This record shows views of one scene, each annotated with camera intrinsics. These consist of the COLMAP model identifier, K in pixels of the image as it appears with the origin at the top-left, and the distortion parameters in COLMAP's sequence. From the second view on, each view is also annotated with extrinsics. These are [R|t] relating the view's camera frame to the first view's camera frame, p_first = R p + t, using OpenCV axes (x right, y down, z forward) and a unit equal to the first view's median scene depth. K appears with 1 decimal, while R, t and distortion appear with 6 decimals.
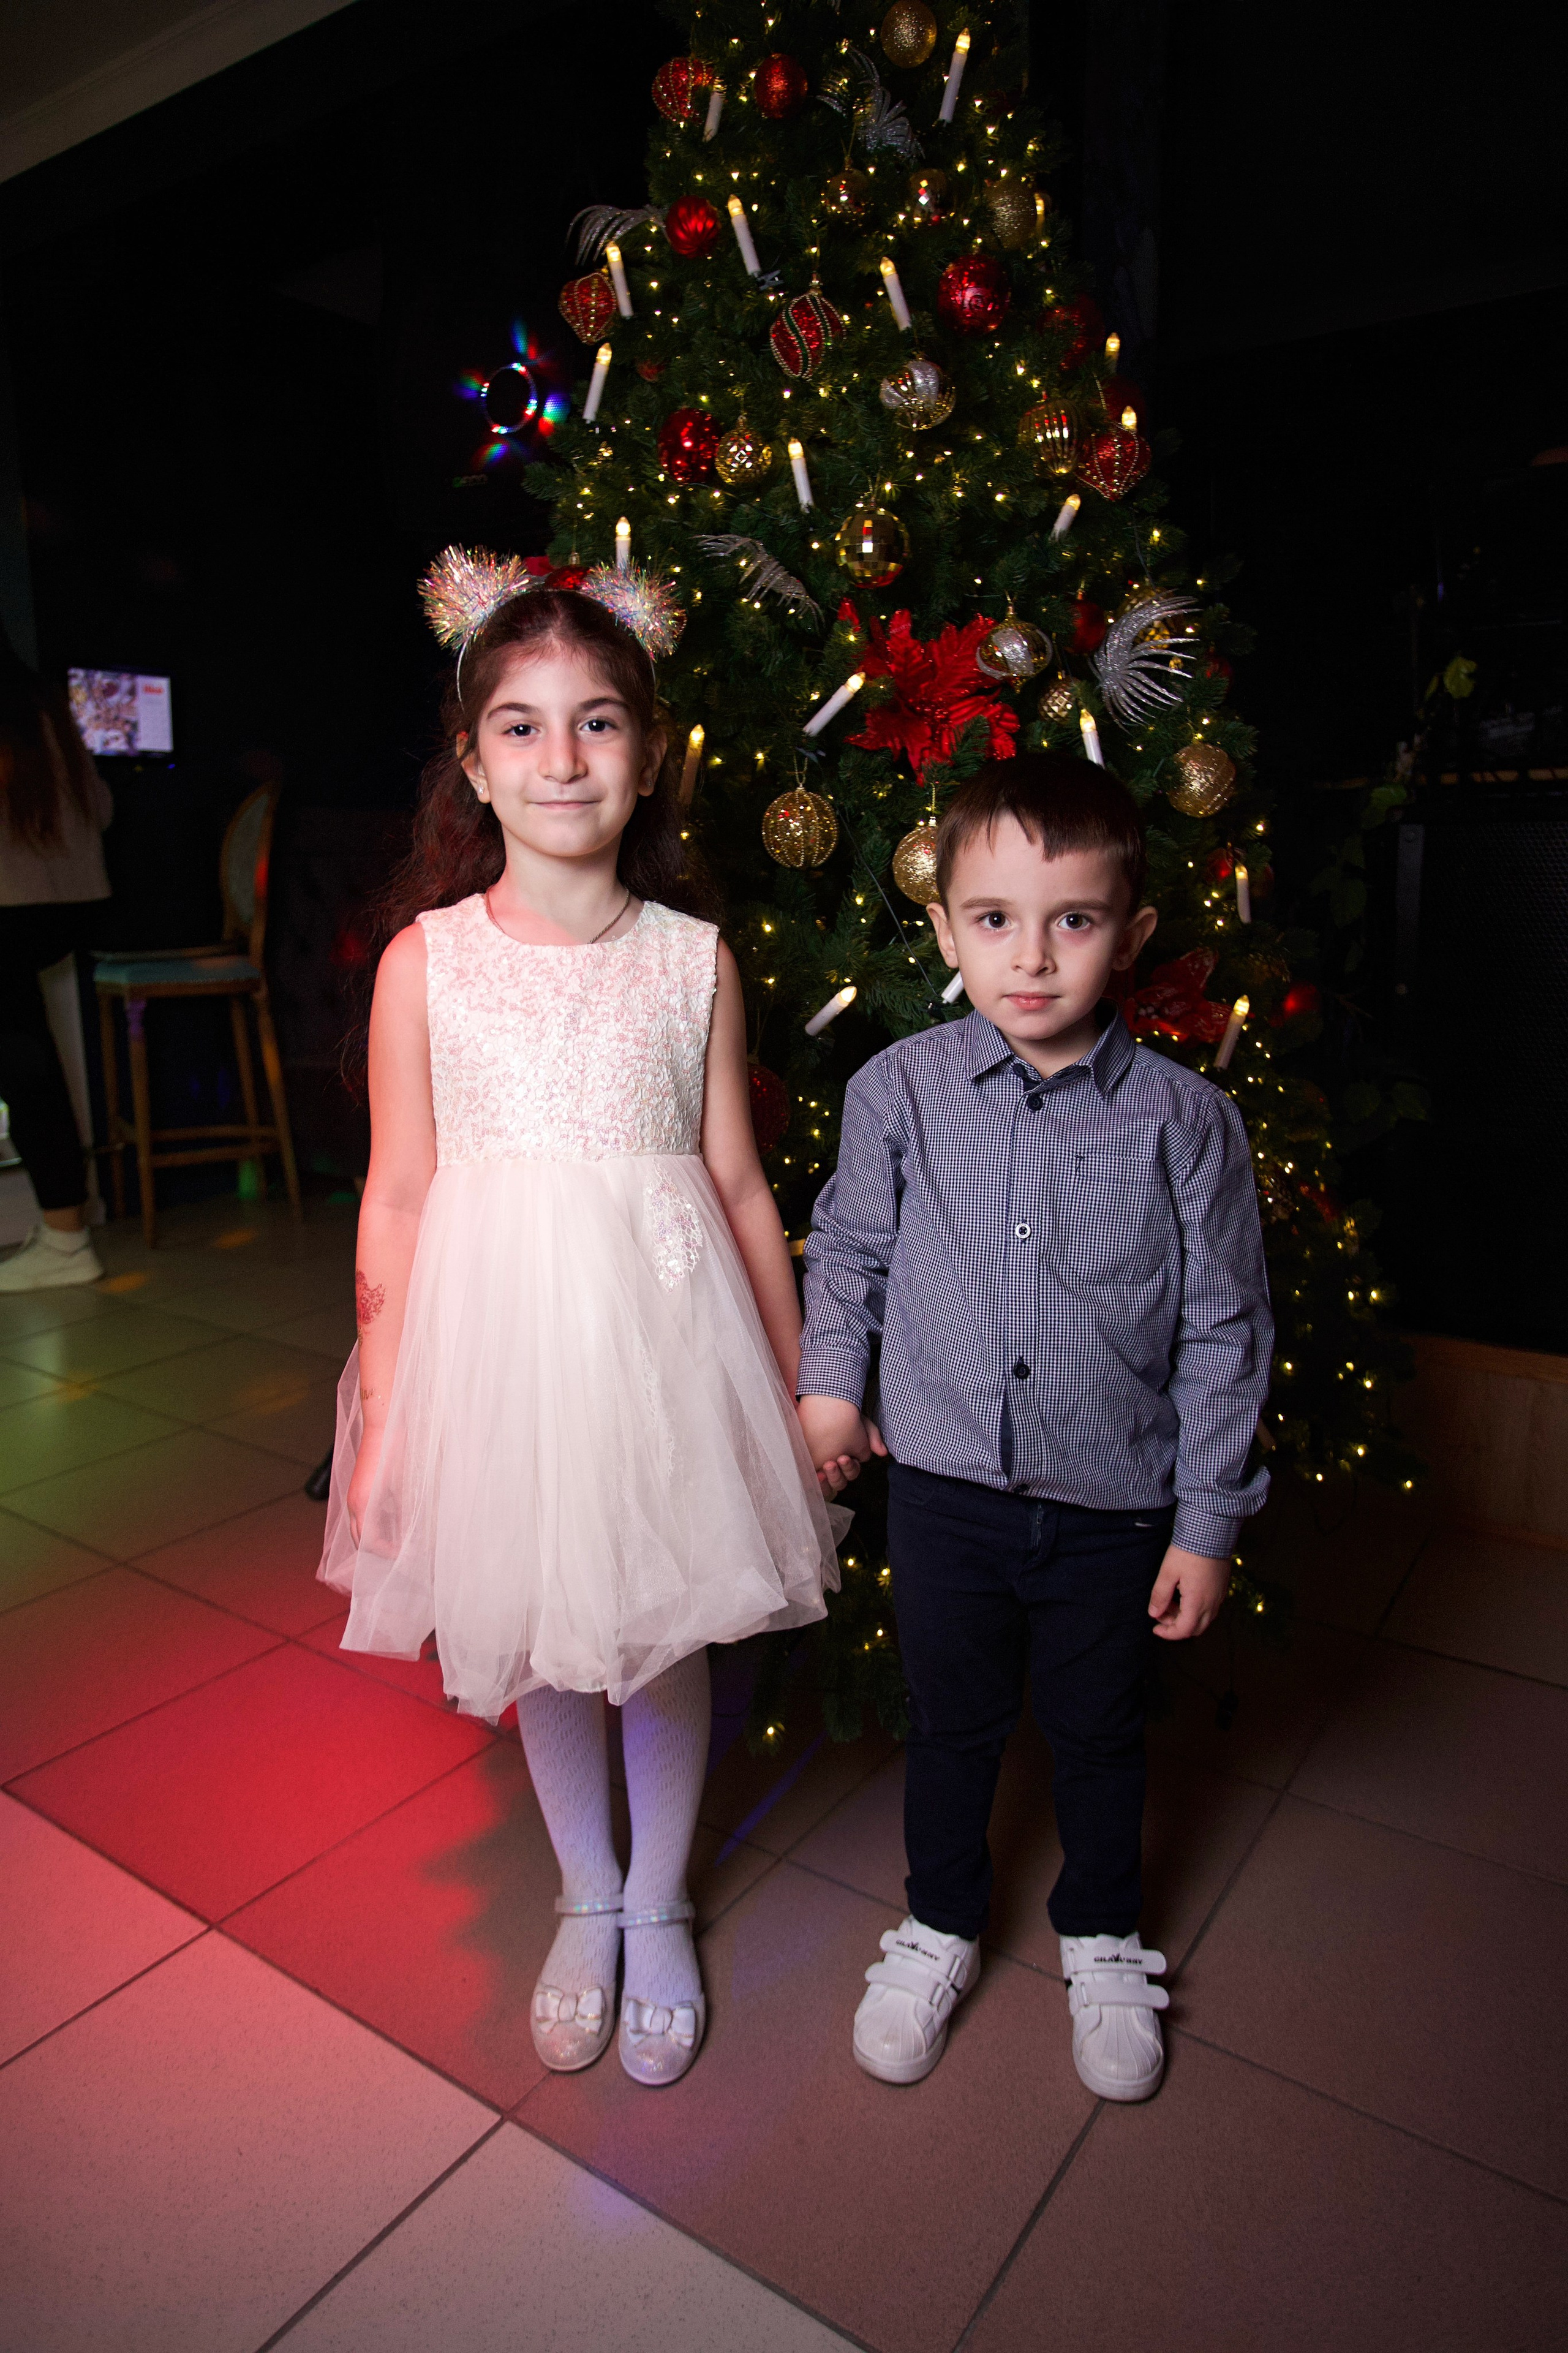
lens RADIAL K [[1500.7, 0, 783.2], [0, 1500.7, 1139.1], [0, 0, 1]] dist [-0.035026, 0.030437]
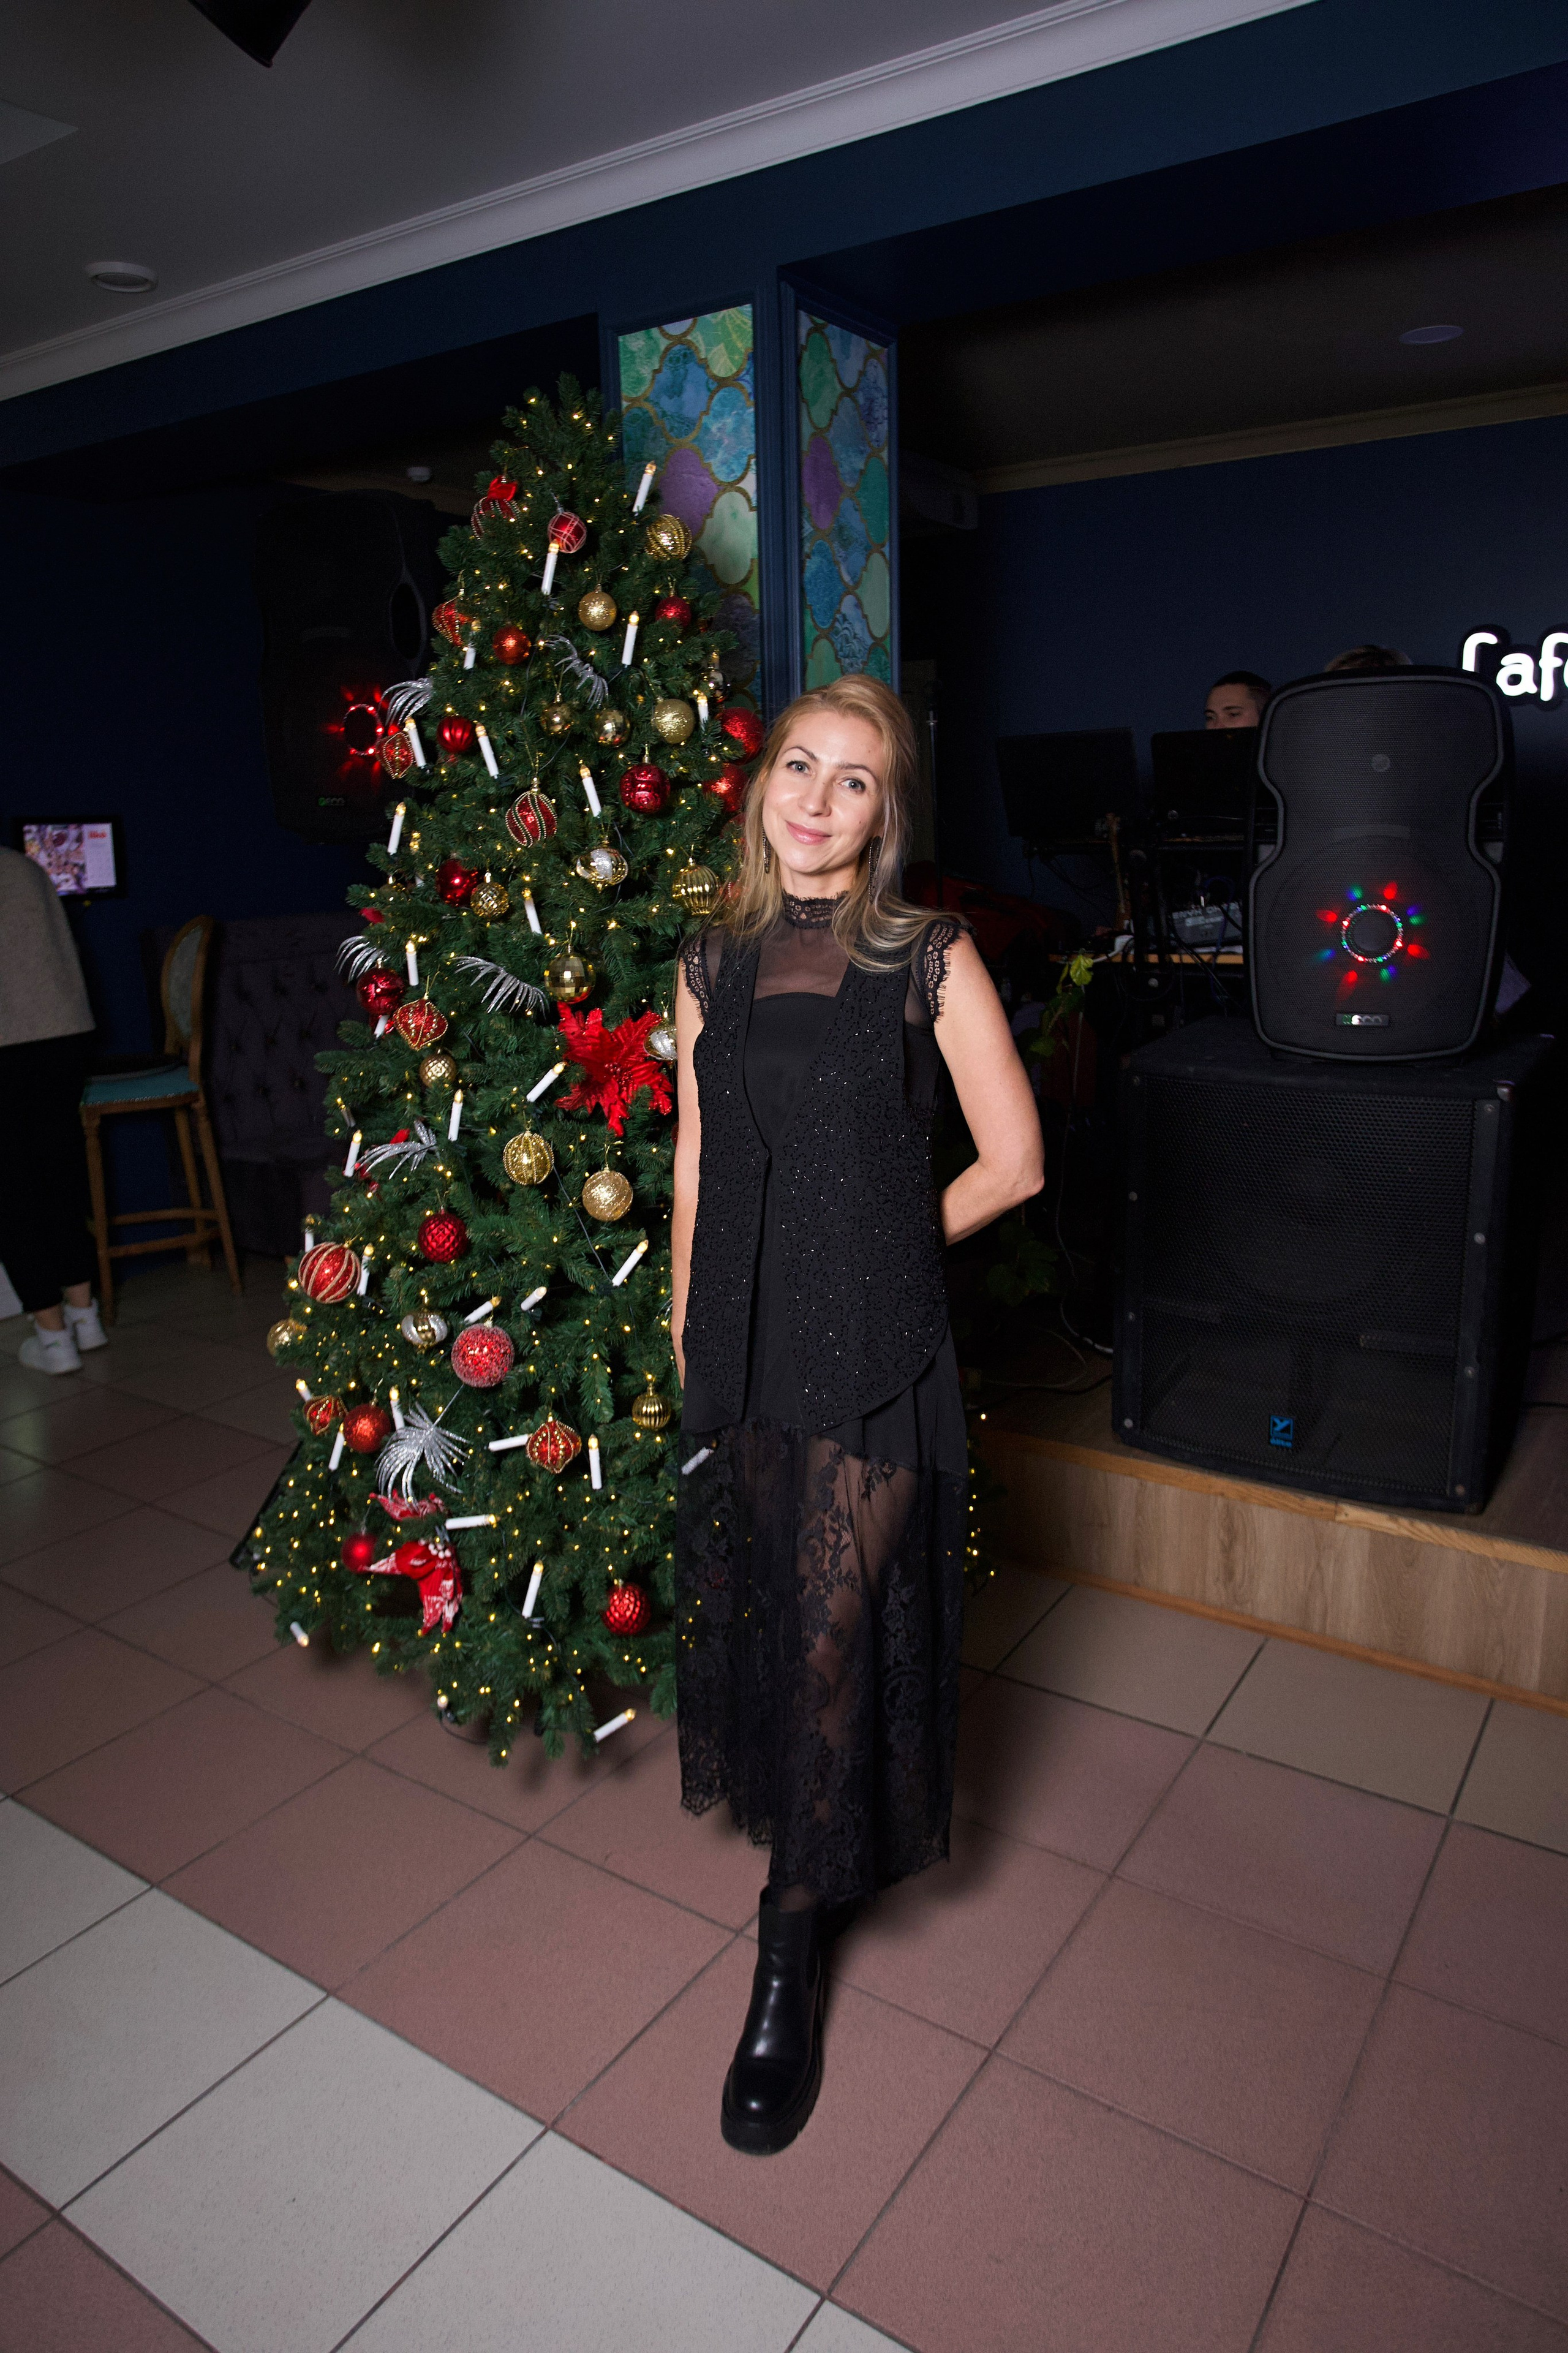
lens RADIAL K [[1550.0, 0, 781.5], [0, 1550.0, 1147.9], [0, 0, 1]] dist [-0.038904, 0.037485]
pose [[0.999886, -0.012340, 0.008682, 0.232218], [0.012041, 0.999358, 0.033750, -0.248475], [-0.009093, -0.033642, 0.999393, -0.506025]]
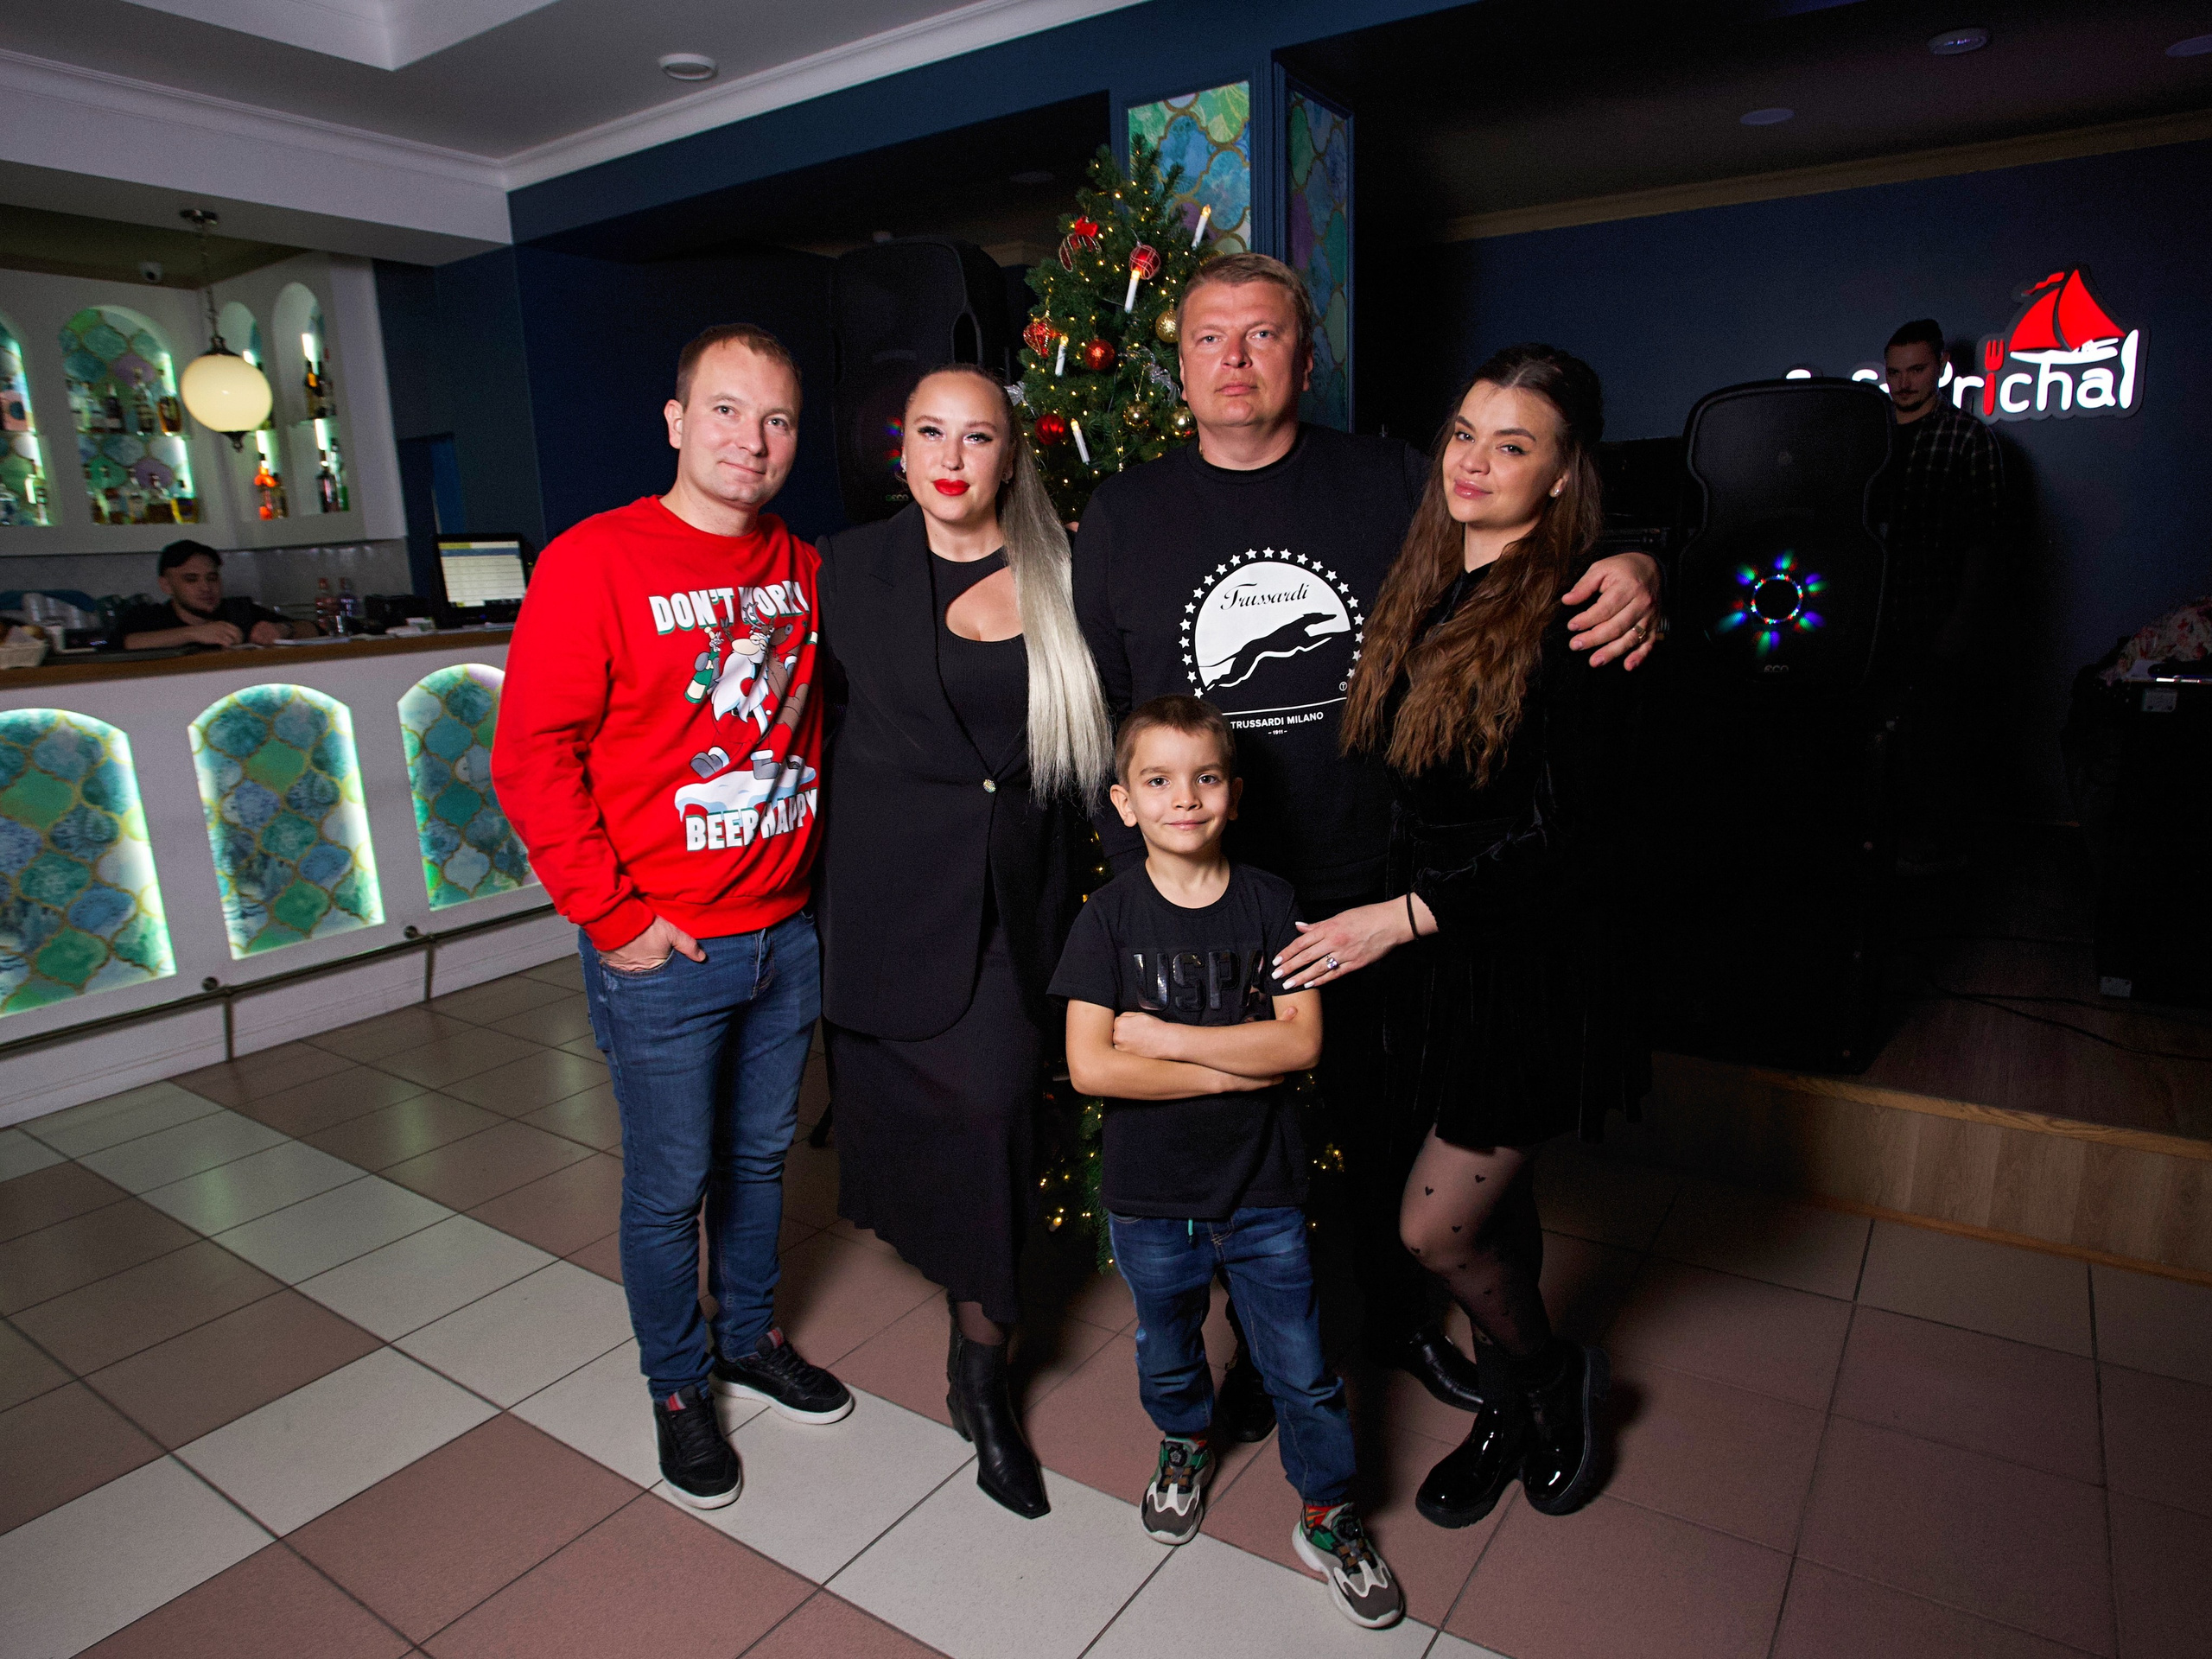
lens RADIAL K [[1366.5, 0, 1124.5], [0, 1366.5, 882.0], [0, 0, 1]] dist [-0.061989, 0.024153]
pose [[0.999586, -0.021798, 0.018792, -0.013416], [0.020660, 0.998059, 0.058753, -0.165721], [-0.020036, -0.058340, 0.998096, -0.615906]]
